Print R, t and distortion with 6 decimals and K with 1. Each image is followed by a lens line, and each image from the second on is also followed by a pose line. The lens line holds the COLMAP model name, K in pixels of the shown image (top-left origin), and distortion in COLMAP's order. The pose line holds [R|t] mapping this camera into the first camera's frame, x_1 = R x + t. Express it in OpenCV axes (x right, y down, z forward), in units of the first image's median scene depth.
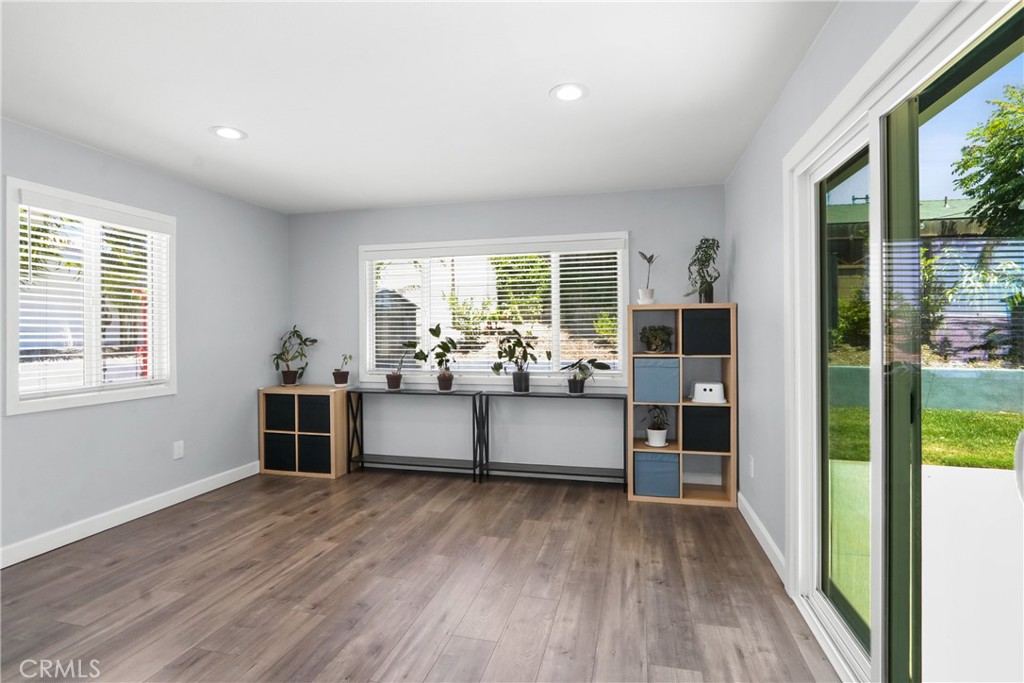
lens RADIAL K [[478.6, 0, 520.1], [0, 478.6, 337.6], [0, 0, 1]] dist [-0.015933, 0.002814]
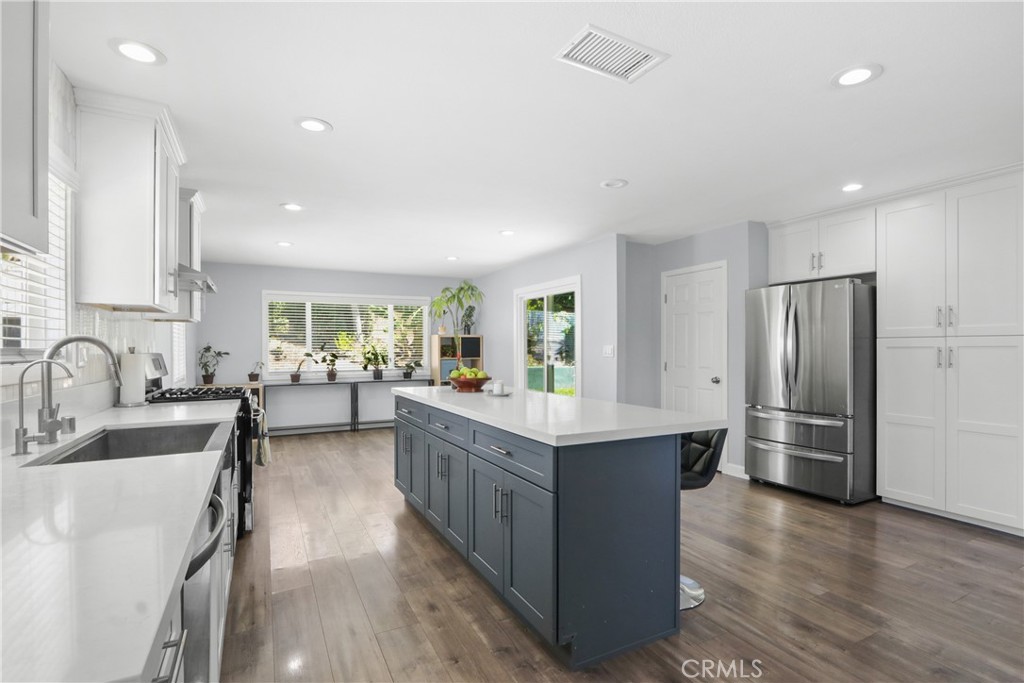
lens RADIAL K [[478.6, 0, 518.6], [0, 478.6, 346.9], [0, 0, 1]] dist [-0.015933, 0.002814]
pose [[0.757723, 0.001906, 0.652574, -0.761214], [0.006584, 0.999923, -0.010566, 0.008693], [-0.652543, 0.012302, 0.757652, -0.714428]]
